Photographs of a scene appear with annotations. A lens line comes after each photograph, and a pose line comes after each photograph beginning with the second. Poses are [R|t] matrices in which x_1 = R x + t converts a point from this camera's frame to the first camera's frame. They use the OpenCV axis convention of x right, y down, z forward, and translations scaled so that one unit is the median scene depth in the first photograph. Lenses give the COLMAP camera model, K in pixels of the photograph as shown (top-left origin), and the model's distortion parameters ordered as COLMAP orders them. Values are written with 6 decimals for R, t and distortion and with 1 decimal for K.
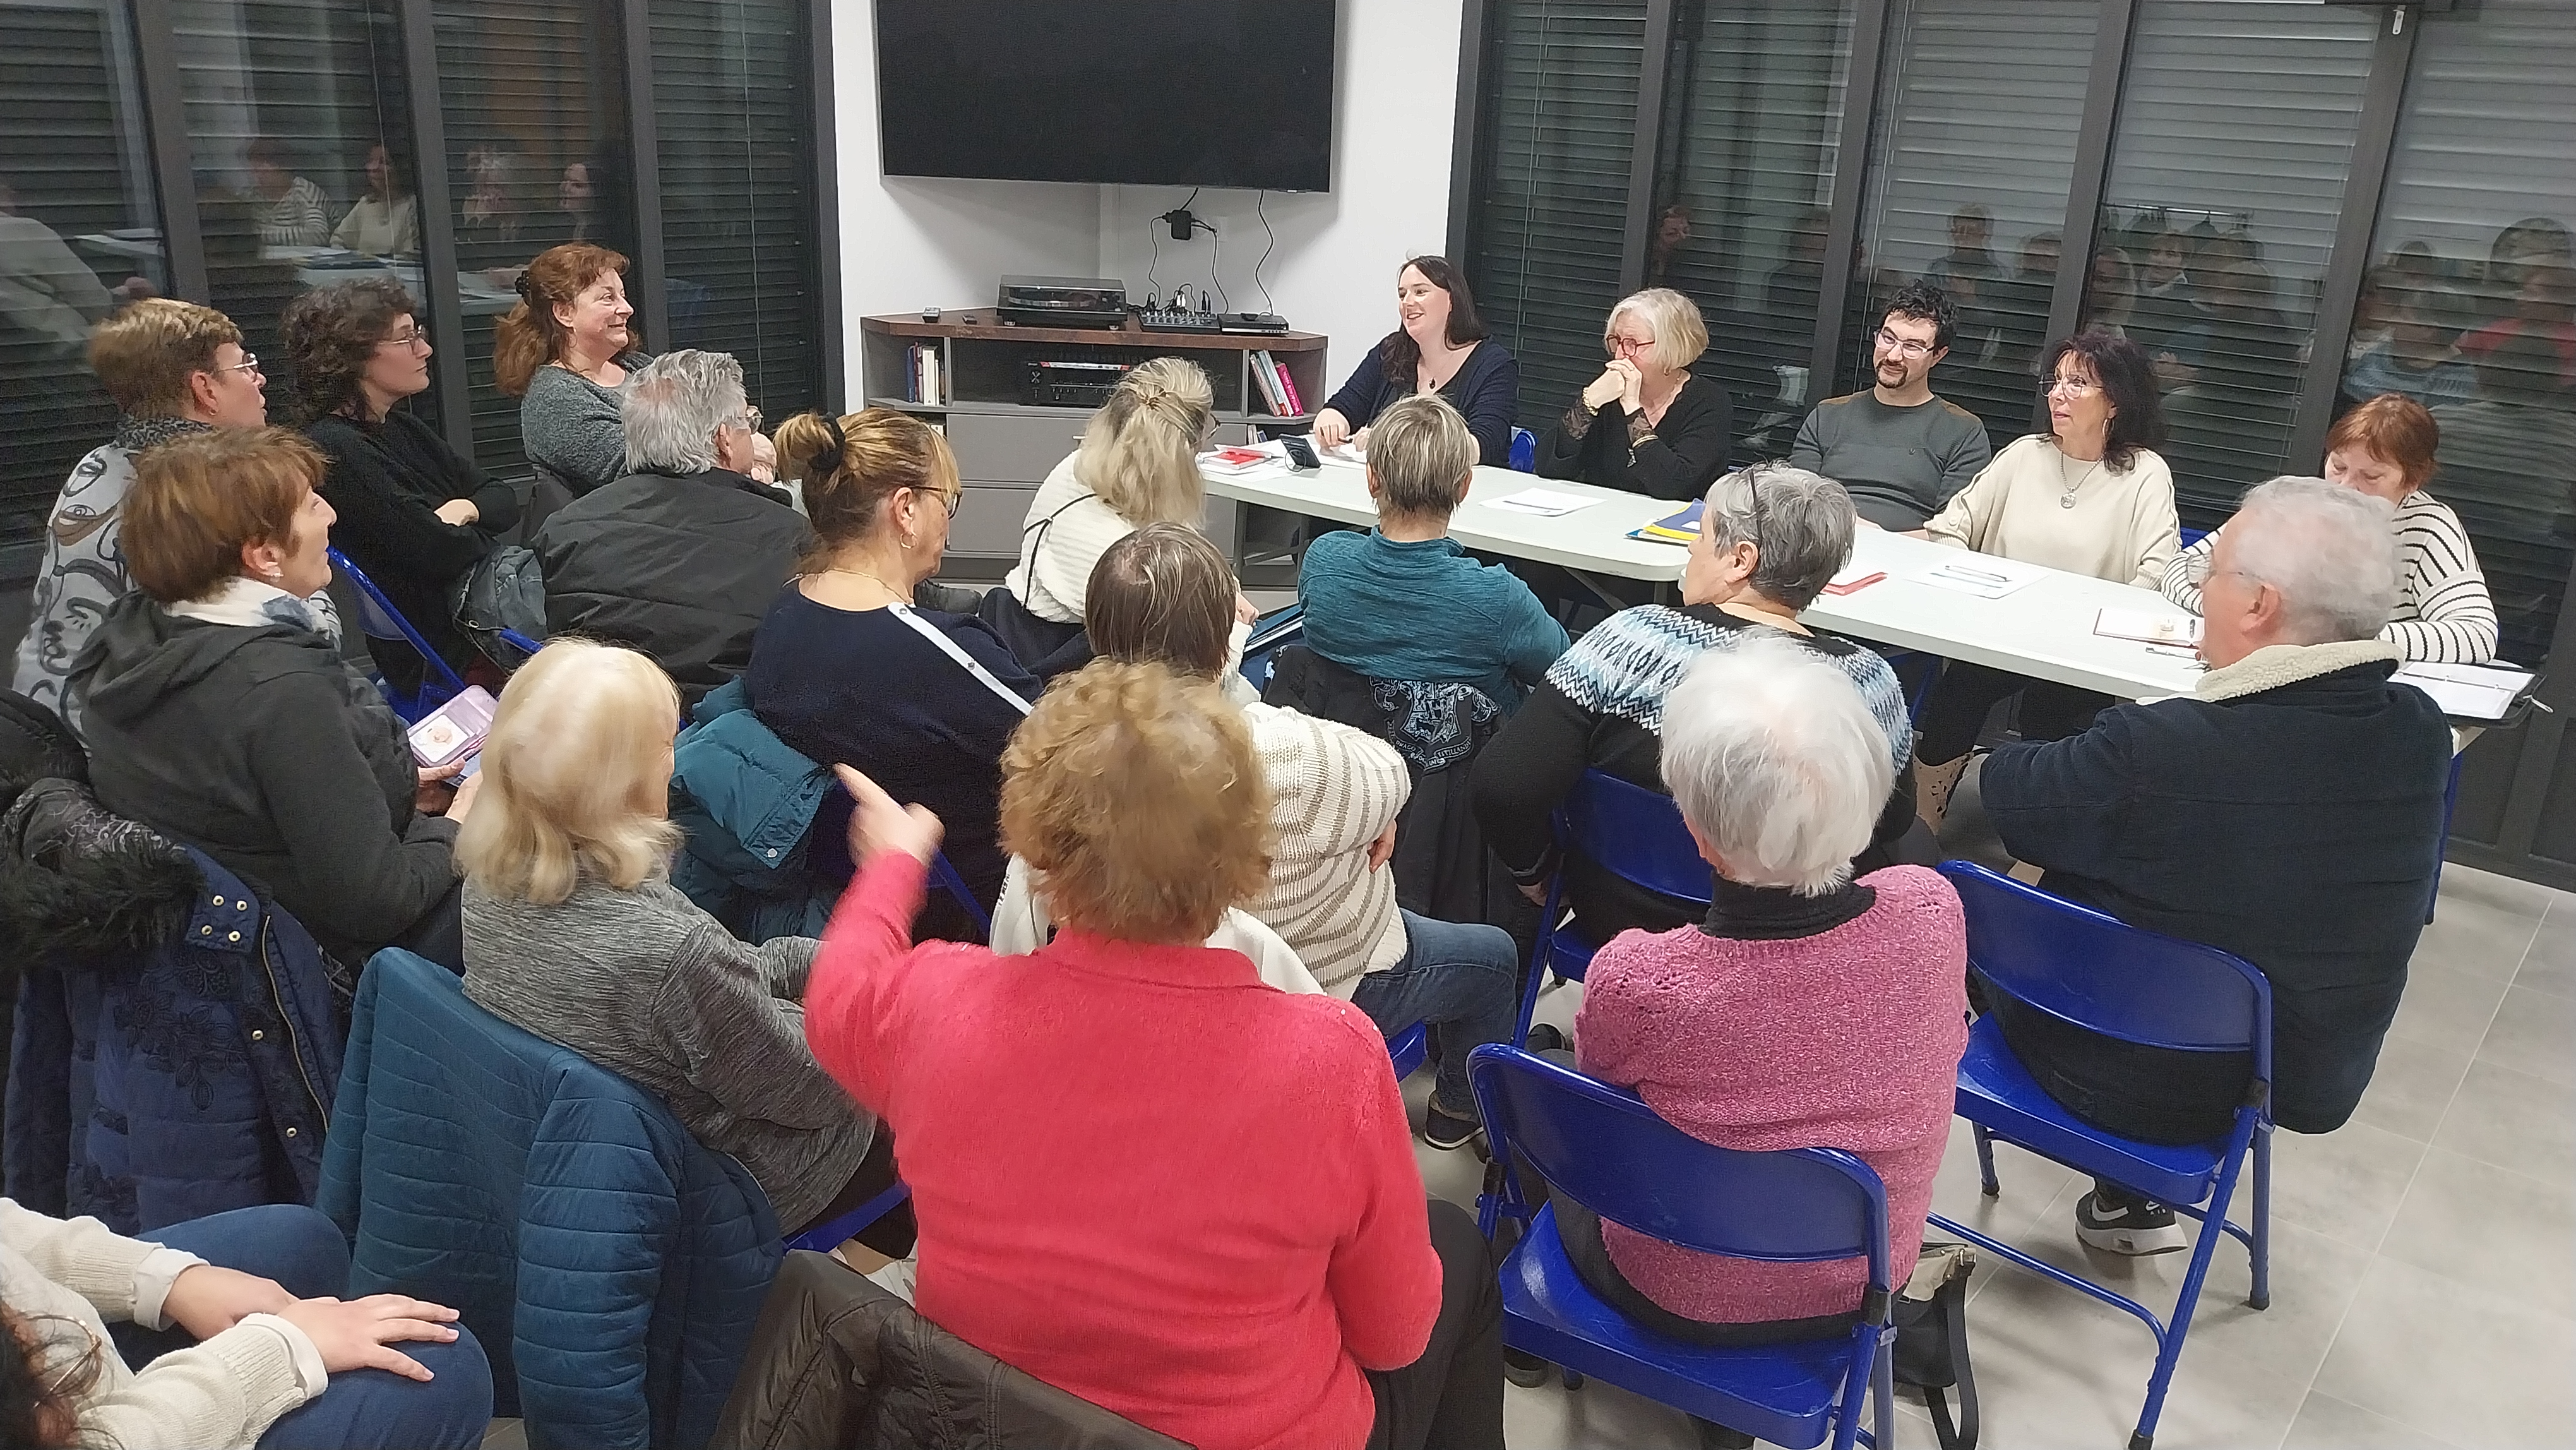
lens RADIAL K [[1958.7, 0, 1316.8], [0, 1958.7, 721.6], [0, 0, 1]] dist [0.166071, -0.214449]
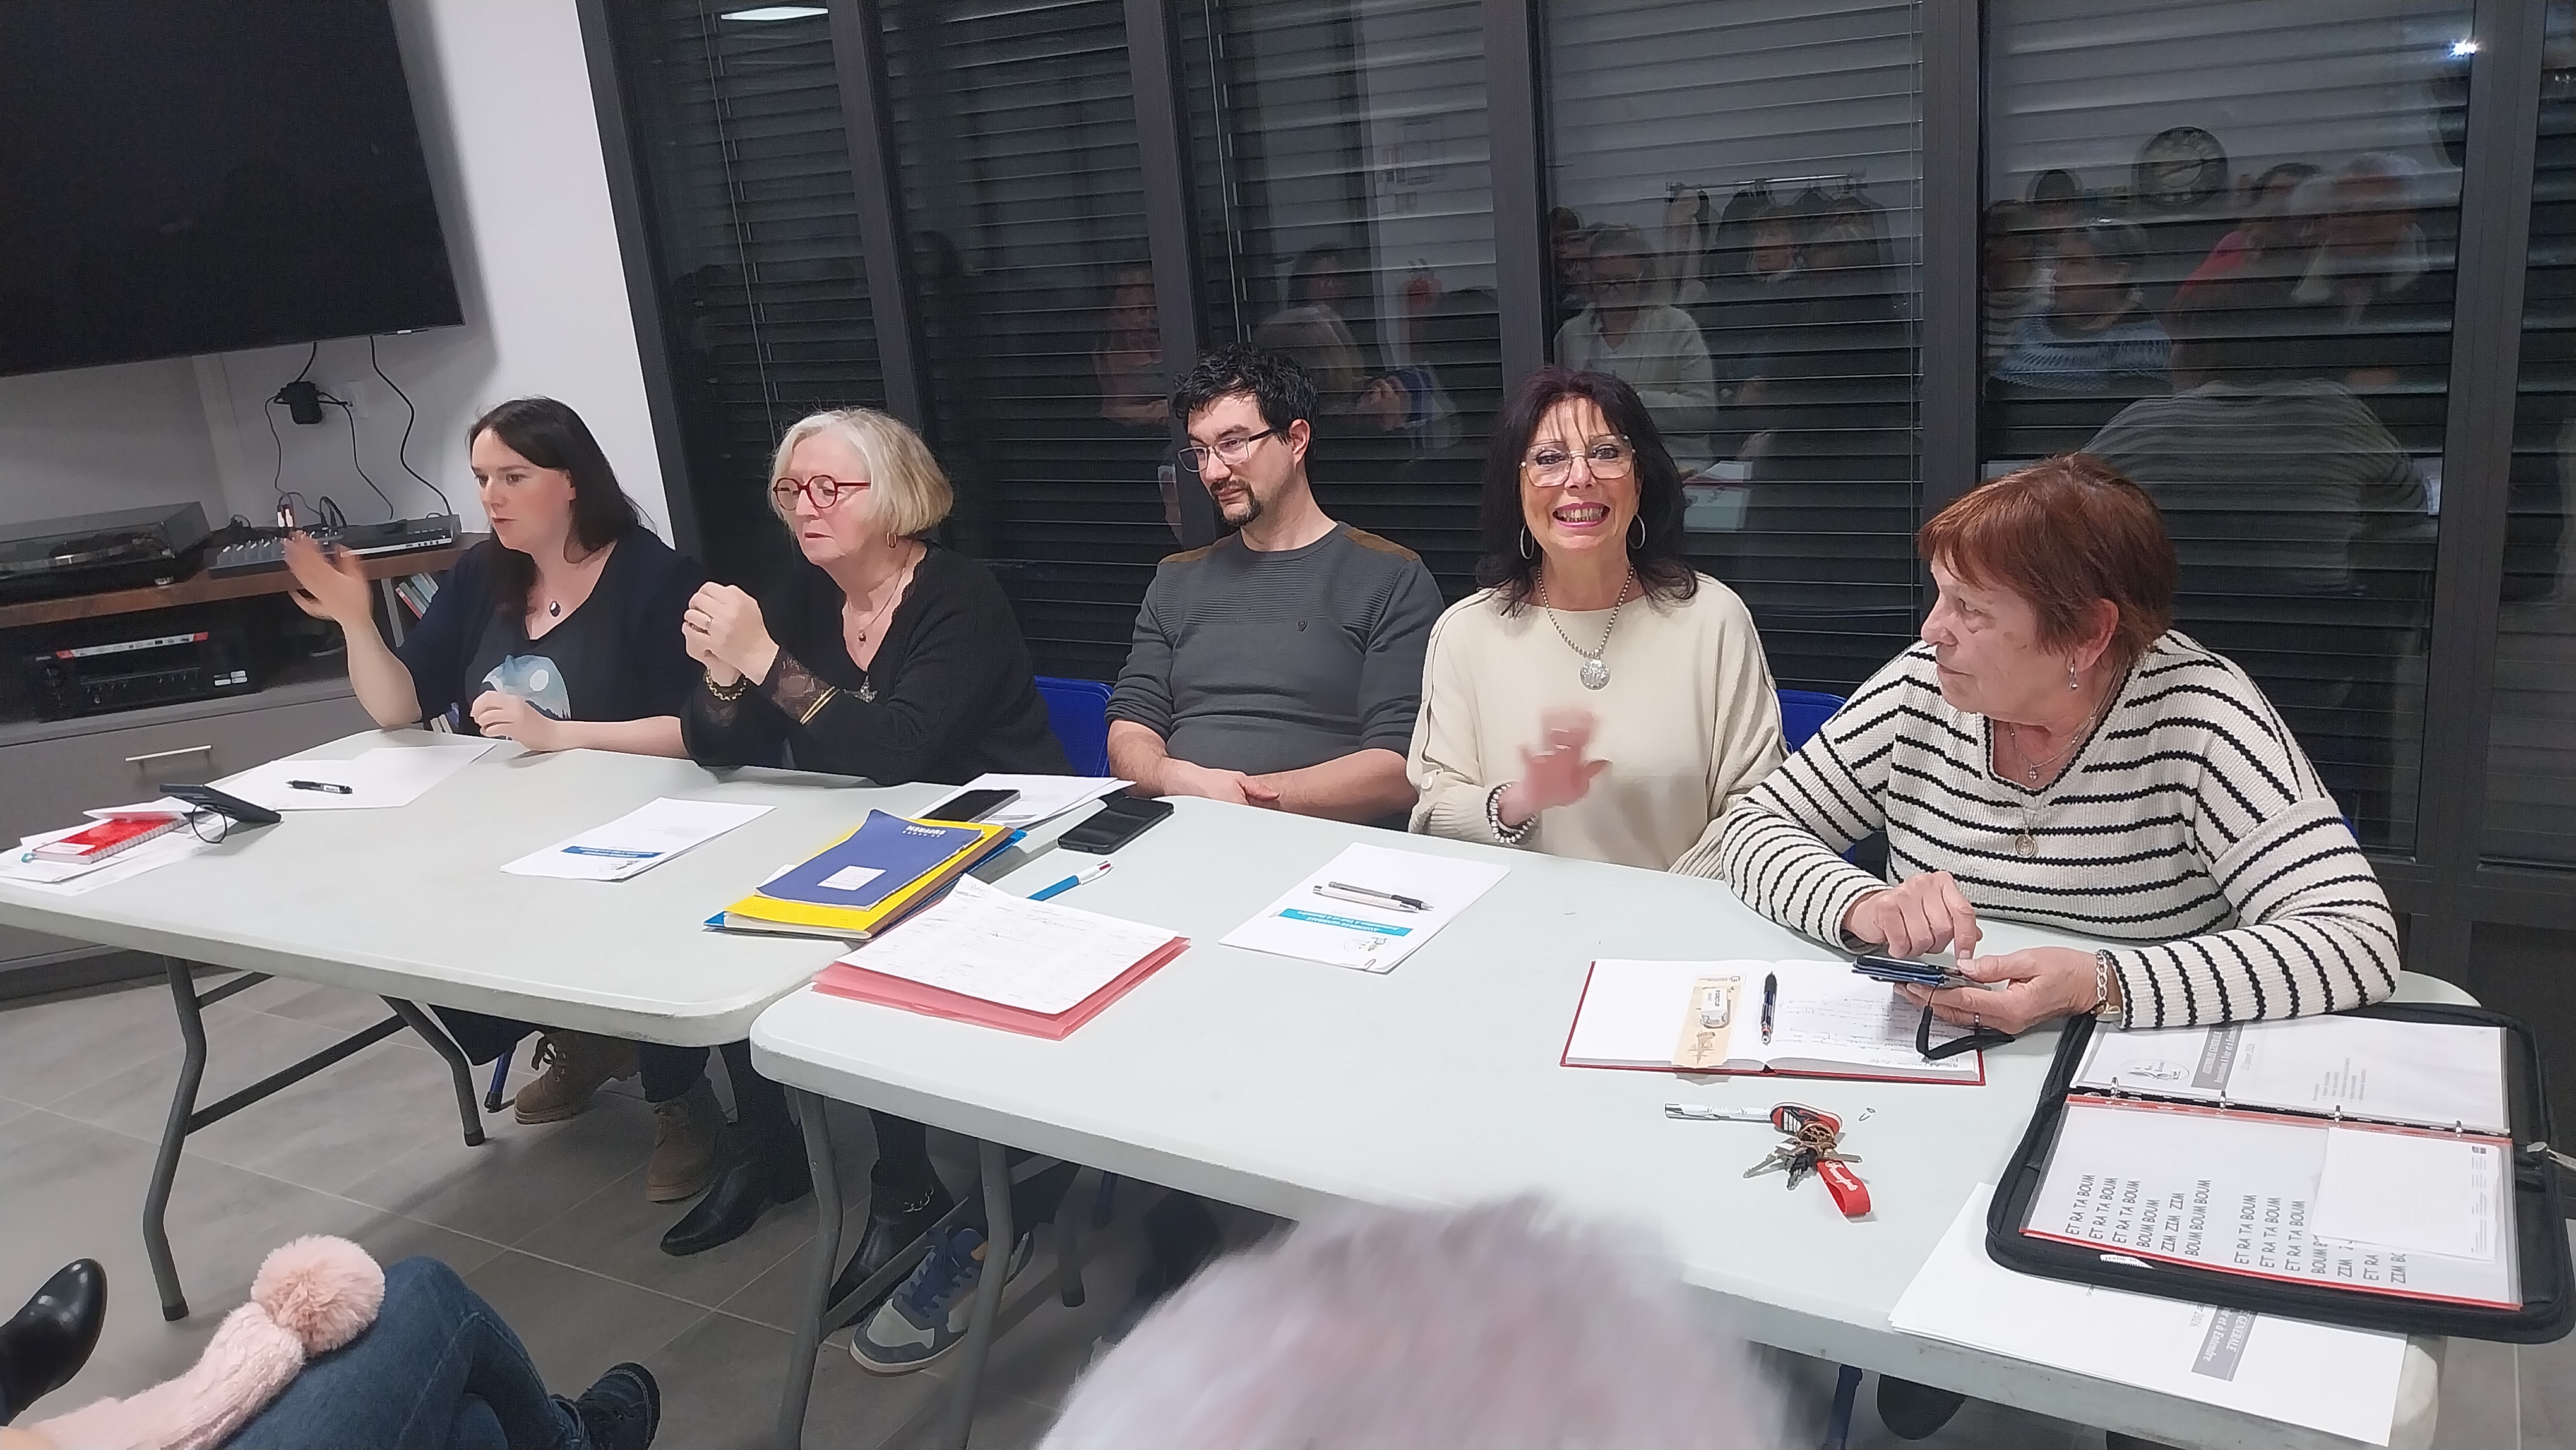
lens RADIAL K [[1920.0, 0, 1288.9], [0, 1920.0, 672.0], [0, 0, 1]] dist [0.122628, -0.190912]
pose [[0.980016, -0.173710, 0.096921, 0.232722], [0.179332, 0.982381, -0.052605, -0.092249], [-0.086075, 0.068935, 0.993901, 0.438407]]
